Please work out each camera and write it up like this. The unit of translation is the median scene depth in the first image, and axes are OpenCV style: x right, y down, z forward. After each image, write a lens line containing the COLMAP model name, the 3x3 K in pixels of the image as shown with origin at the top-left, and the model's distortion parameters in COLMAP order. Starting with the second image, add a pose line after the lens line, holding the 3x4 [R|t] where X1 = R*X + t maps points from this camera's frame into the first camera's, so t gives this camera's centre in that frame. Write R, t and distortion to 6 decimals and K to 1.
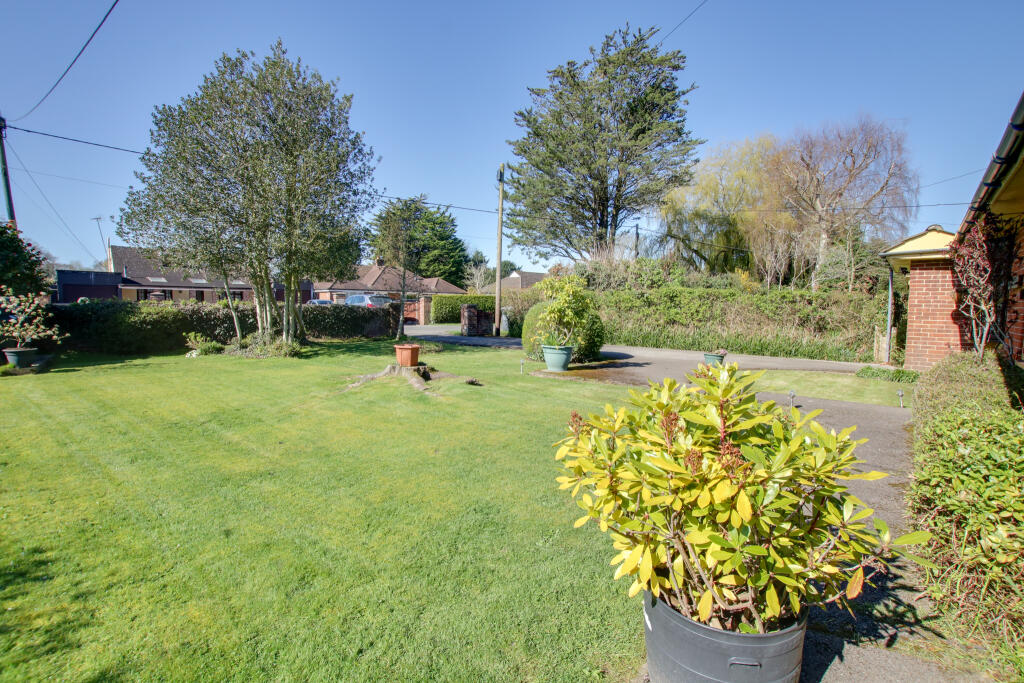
lens RADIAL K [[500.8, 0, 512.0], [0, 500.8, 341.5], [0, 0, 1]] dist [-0.018706, -0.000300]
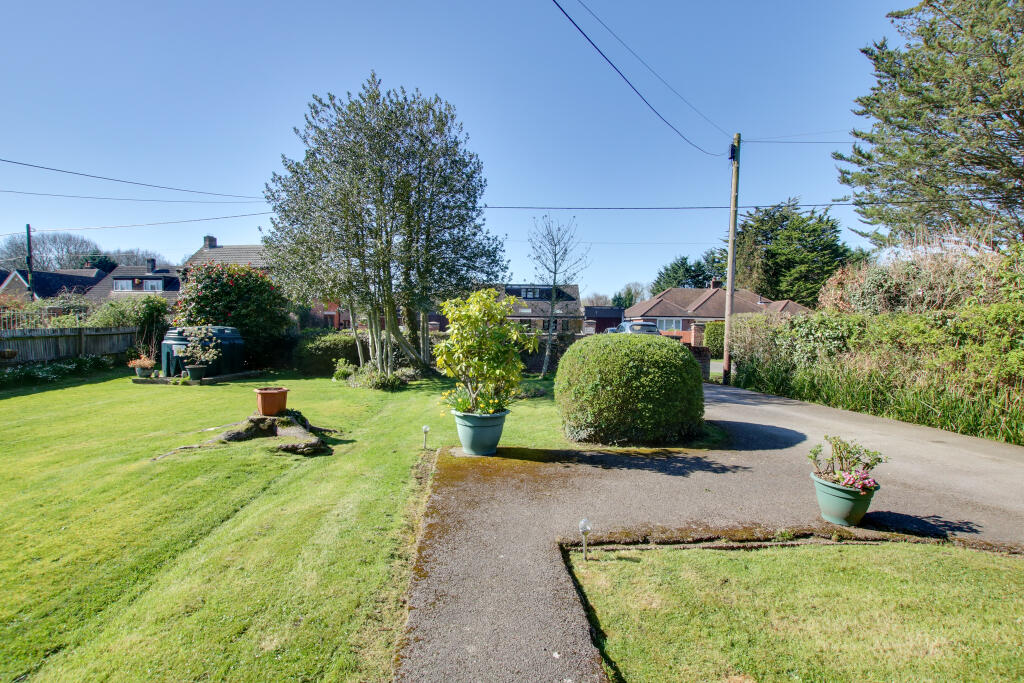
lens RADIAL K [[500.8, 0, 512.0], [0, 500.8, 341.5], [0, 0, 1]] dist [-0.018706, -0.000300]
pose [[0.669792, 0.017014, -0.742353, 0.187617], [-0.057917, 0.997889, -0.029385, -0.018752], [0.740286, 0.062676, 0.669364, 0.210876]]
